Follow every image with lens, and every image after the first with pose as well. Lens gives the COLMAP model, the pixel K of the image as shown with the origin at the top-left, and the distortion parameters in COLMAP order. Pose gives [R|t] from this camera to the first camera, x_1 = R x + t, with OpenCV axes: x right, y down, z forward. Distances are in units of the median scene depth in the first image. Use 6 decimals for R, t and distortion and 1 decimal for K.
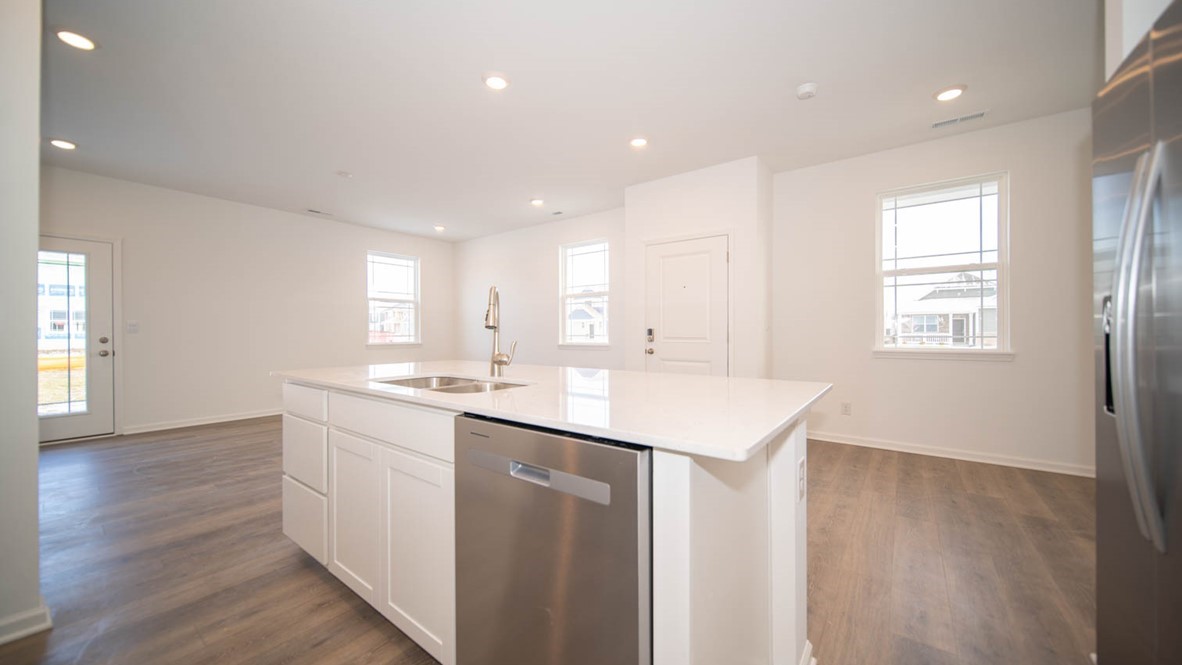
lens RADIAL K [[413.0, 0, 588.1], [0, 413.0, 331.4], [0, 0, 1]] dist [-0.000043, -0.000073]
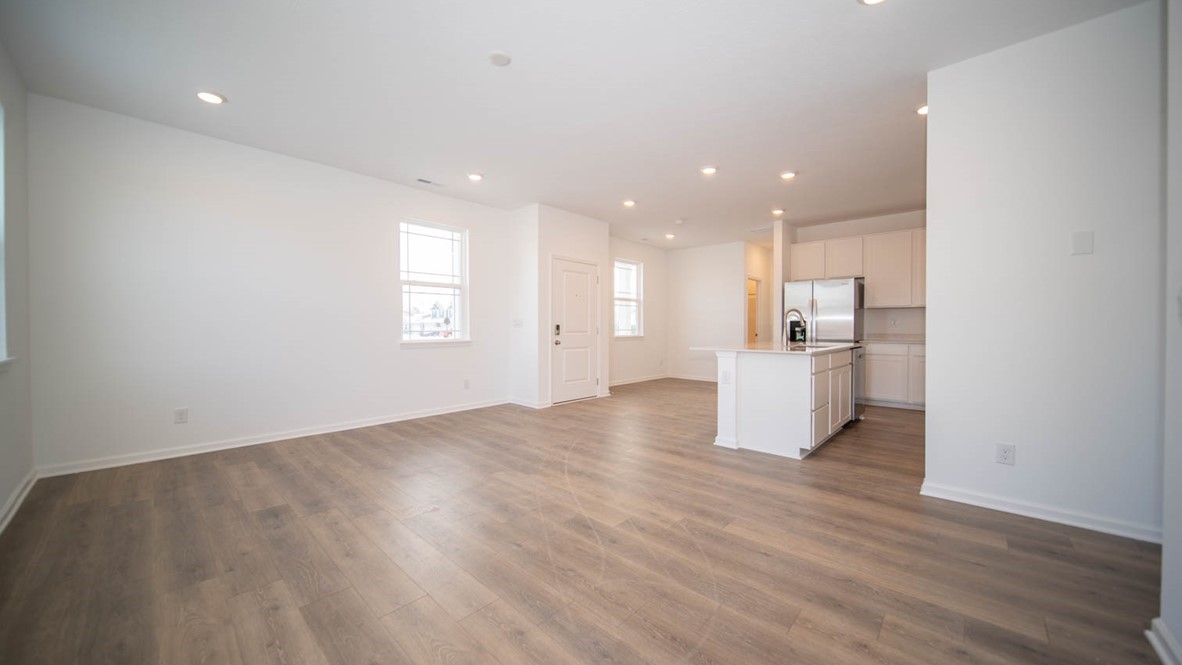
lens RADIAL K [[413.0, 0, 588.1], [0, 413.0, 331.4], [0, 0, 1]] dist [-0.000043, -0.000073]
pose [[0.102260, -0.002774, 0.994754, -1.245120], [-0.000892, 0.999995, 0.002880, 0.011411], [-0.994757, -0.001182, 0.102257, 0.870326]]
